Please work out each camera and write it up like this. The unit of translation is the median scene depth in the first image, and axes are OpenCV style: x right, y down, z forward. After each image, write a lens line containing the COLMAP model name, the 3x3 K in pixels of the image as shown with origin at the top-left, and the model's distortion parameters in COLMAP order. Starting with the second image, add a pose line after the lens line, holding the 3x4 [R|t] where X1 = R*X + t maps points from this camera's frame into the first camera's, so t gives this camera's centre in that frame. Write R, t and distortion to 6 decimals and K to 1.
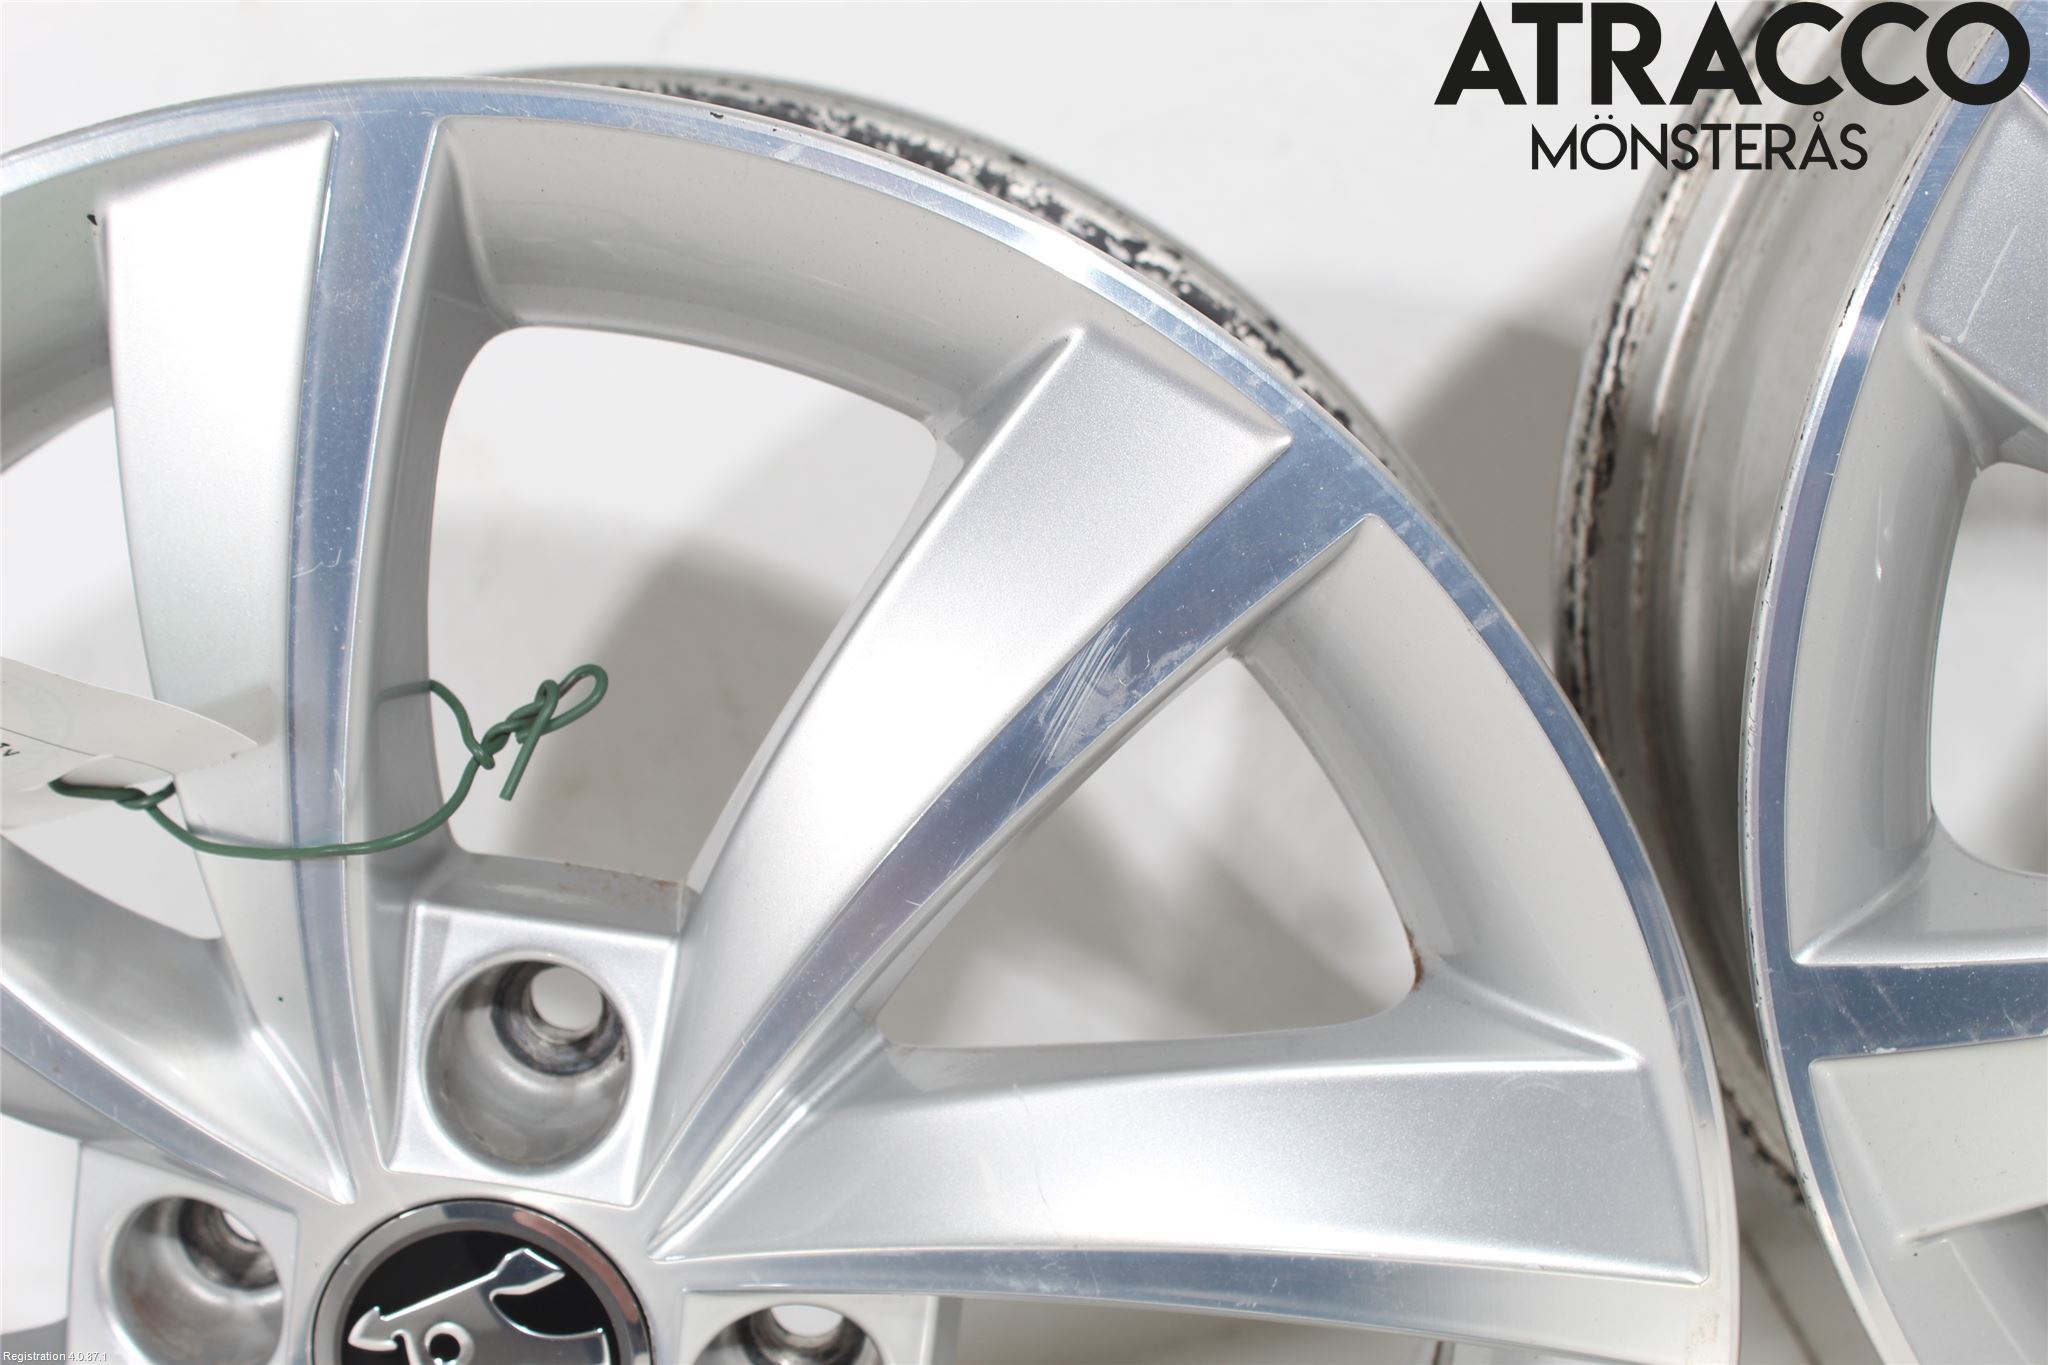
lens RADIAL K [[3070.1, 0, 991.3], [0, 3070.1, 681.1], [0, 0, 1]] dist [-0.111988, 0.554207]
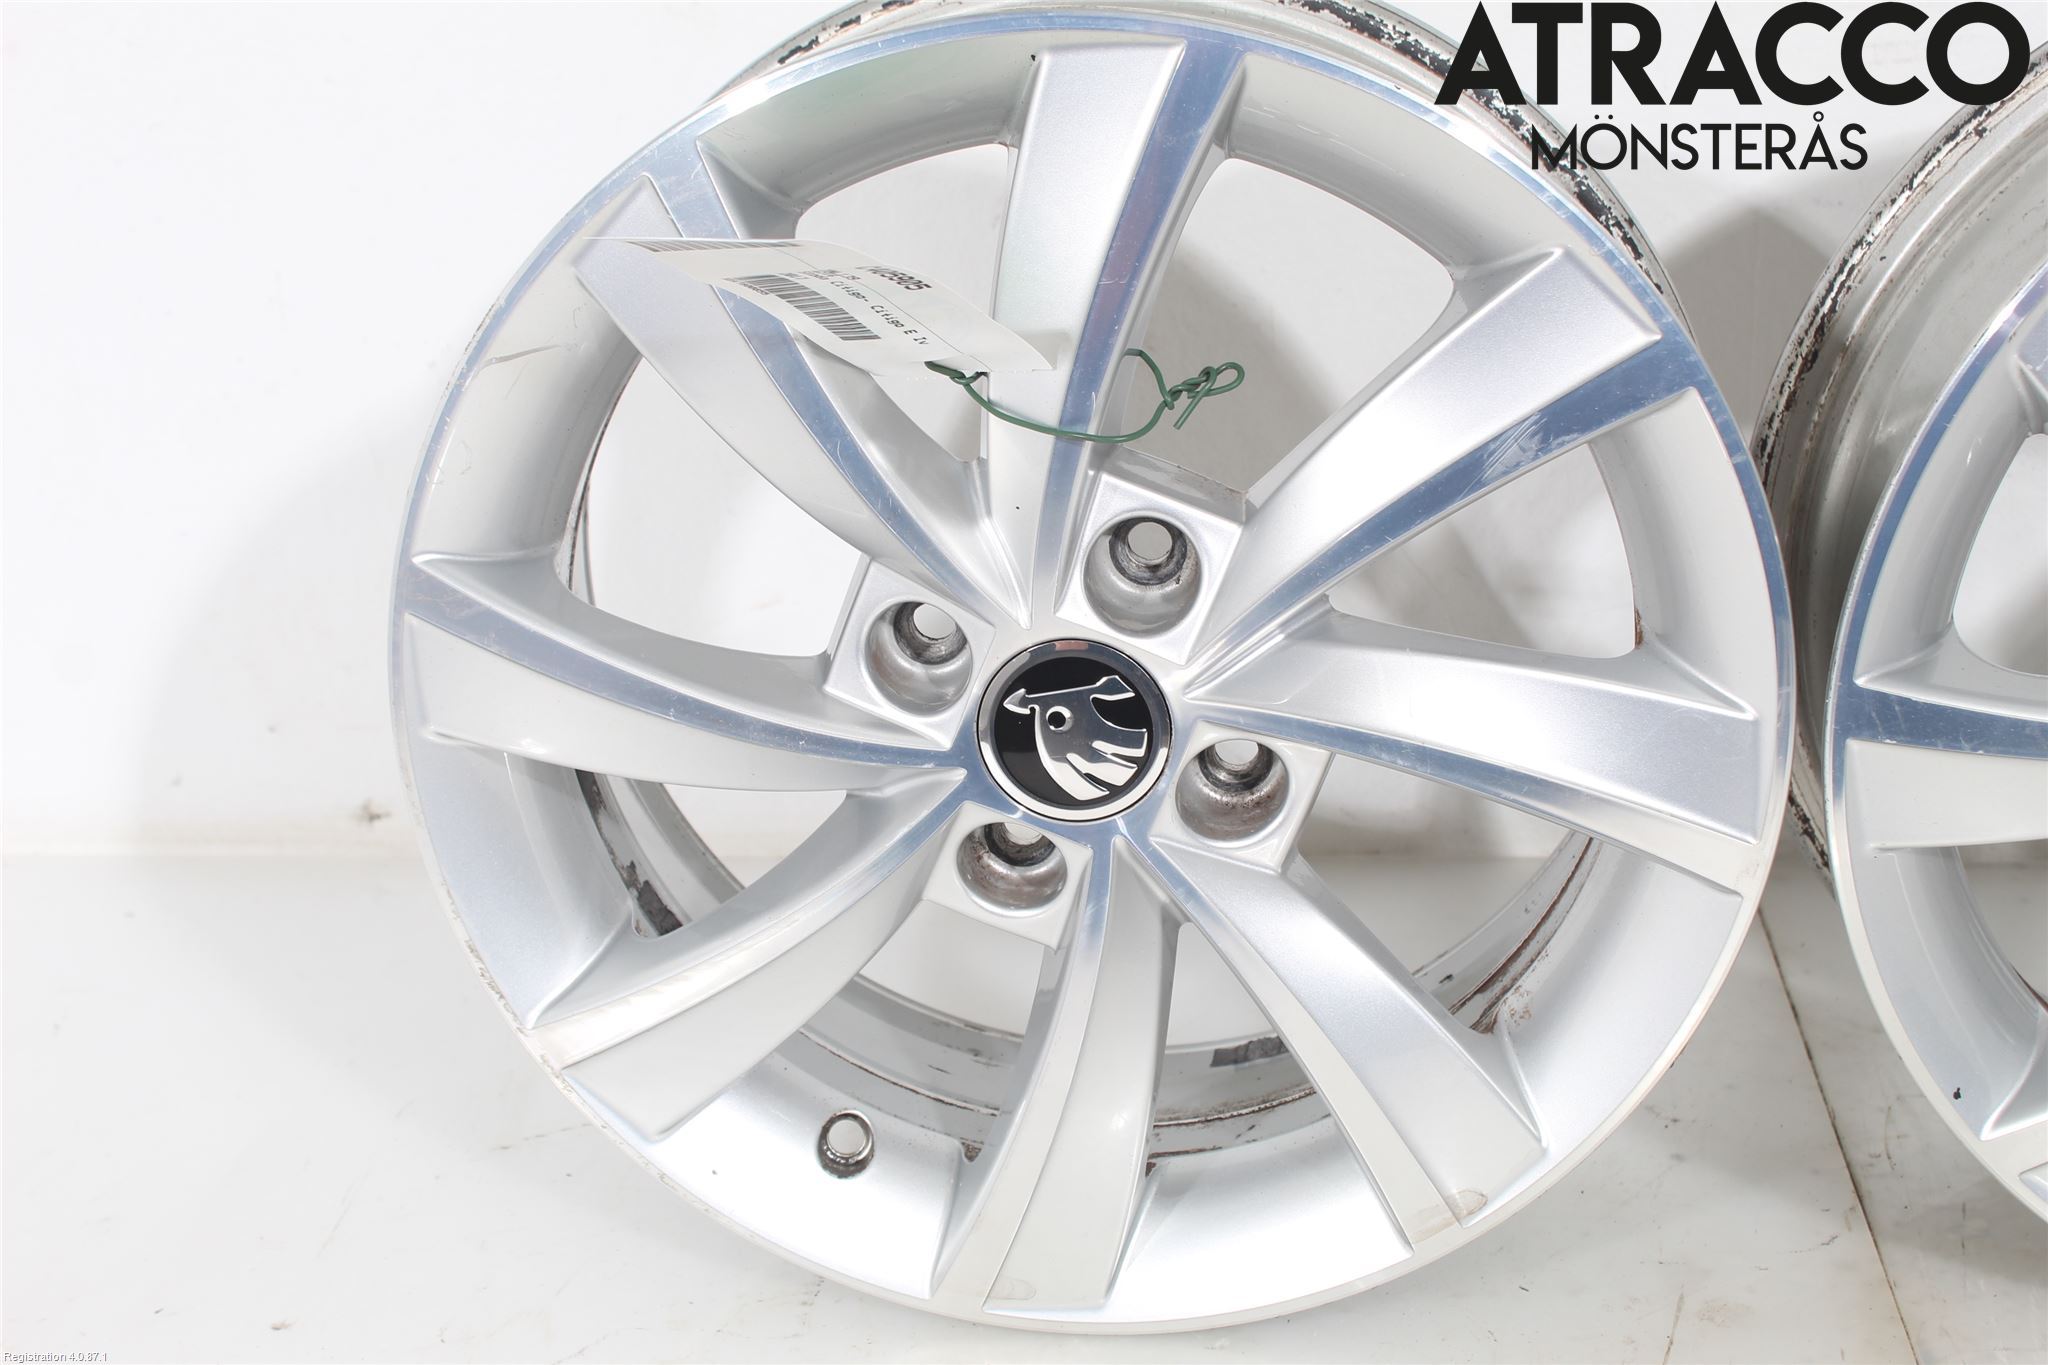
lens RADIAL K [[3145.7, 0, 1024.0], [0, 3145.7, 682.5], [0, 0, 1]] dist [-0.025861, 0.094024]
pose [[0.973692, 0.226749, 0.022544, -0.242425], [-0.227675, 0.964035, 0.137113, -0.047519], [0.009357, -0.138639, 0.990299, -0.795244]]
